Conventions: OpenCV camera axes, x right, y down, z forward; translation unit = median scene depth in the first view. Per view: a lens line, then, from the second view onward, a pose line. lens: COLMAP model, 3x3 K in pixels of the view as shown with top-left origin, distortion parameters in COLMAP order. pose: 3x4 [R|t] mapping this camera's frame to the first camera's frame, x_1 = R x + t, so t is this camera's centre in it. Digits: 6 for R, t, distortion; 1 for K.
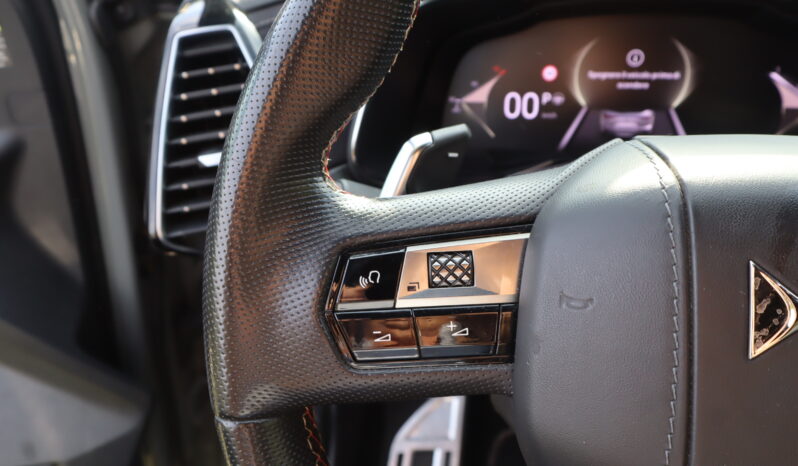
lens RADIAL K [[628.1, 0, 396.0], [0, 628.1, 236.4], [0, 0, 1]] dist [-0.001764, 0.000639]
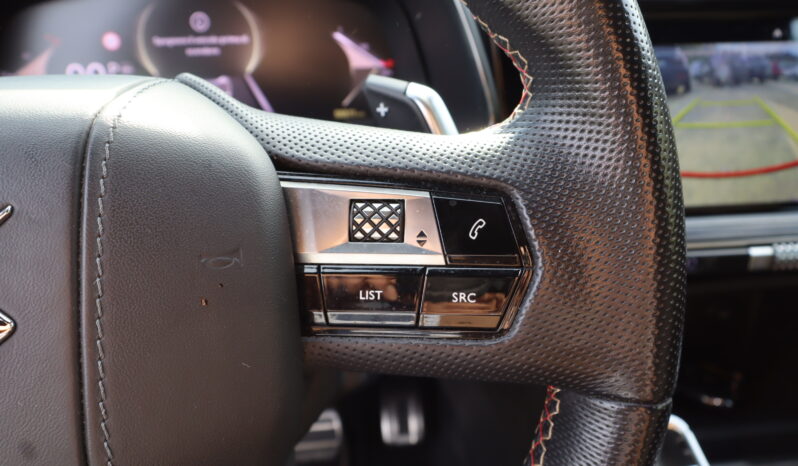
lens RADIAL K [[628.1, 0, 401.1], [0, 628.1, 231.5], [0, 0, 1]] dist [-0.001764, 0.000639]
pose [[0.952160, -0.112349, 0.284200, 0.365951], [0.110106, 0.993632, 0.023908, 0.039511], [-0.285076, 0.008528, 0.958467, 0.012891]]
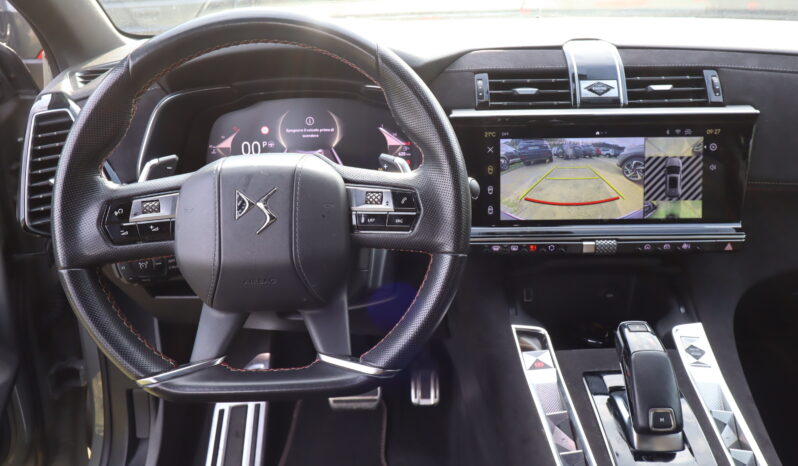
lens RADIAL K [[628.1, 0, 399.3], [0, 628.1, 230.4], [0, 0, 1]] dist [-0.001764, 0.000639]
pose [[0.980560, -0.052480, 0.189073, 0.275233], [0.069857, 0.993804, -0.086445, 0.205667], [-0.183365, 0.097973, 0.978151, -0.794227]]
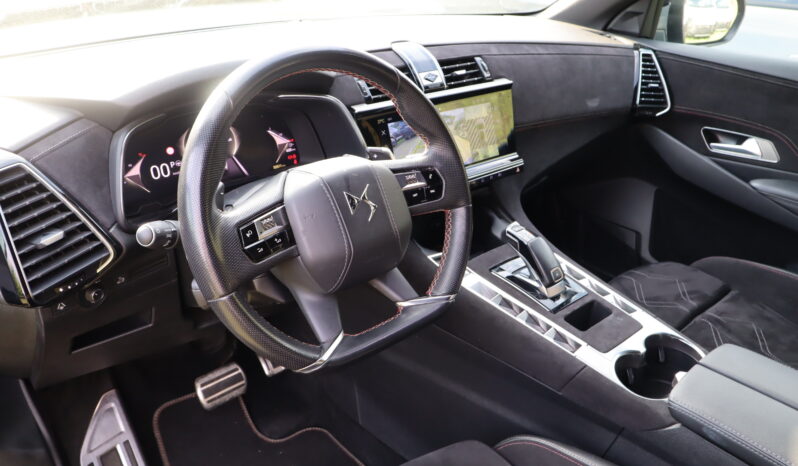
lens RADIAL K [[628.1, 0, 404.5], [0, 628.1, 226.9], [0, 0, 1]] dist [-0.001764, 0.000639]
pose [[0.600666, -0.286821, 0.746280, -0.785172], [0.334300, 0.938020, 0.091442, 0.006219], [-0.726253, 0.194555, 0.659321, -0.660058]]
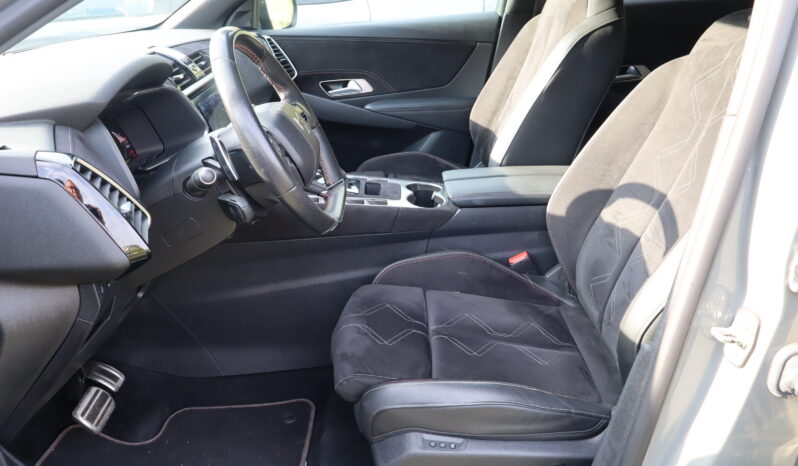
lens RADIAL K [[628.1, 0, 399.6], [0, 628.1, 228.5], [0, 0, 1]] dist [-0.001764, 0.000639]
pose [[-0.204771, -0.338828, 0.918294, -1.927362], [0.520894, 0.756571, 0.395310, -0.346750], [-0.828697, 0.559282, 0.021570, 0.225311]]
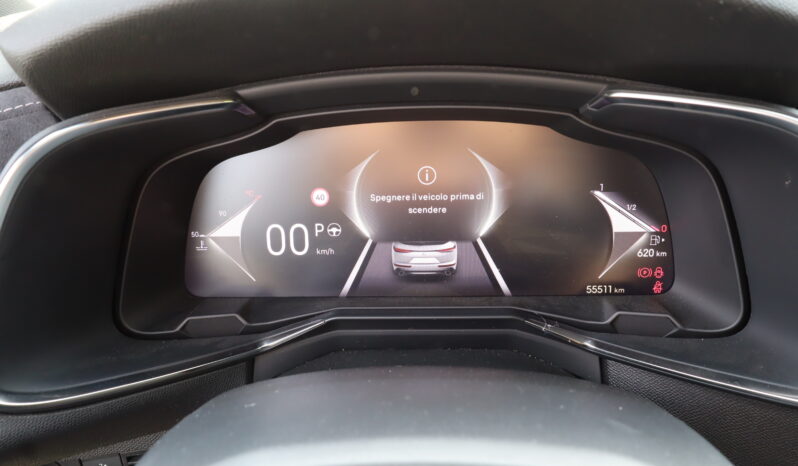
lens RADIAL K [[628.1, 0, 398.7], [0, 628.1, 232.1], [0, 0, 1]] dist [-0.001764, 0.000639]
pose [[0.988430, -0.051641, 0.142613, 0.235666], [0.063051, 0.995060, -0.076677, -0.159377], [-0.137949, 0.084782, 0.986804, 0.259781]]
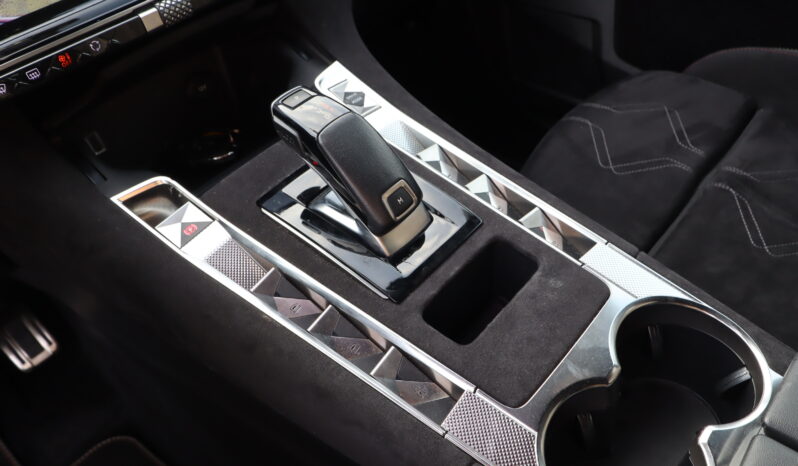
lens RADIAL K [[628.1, 0, 404.2], [0, 628.1, 236.3], [0, 0, 1]] dist [-0.001764, 0.000639]
pose [[0.494602, -0.605995, 0.623008, 0.441322], [0.476192, 0.788607, 0.389026, 0.215434], [-0.727056, 0.104259, 0.678616, -0.216588]]
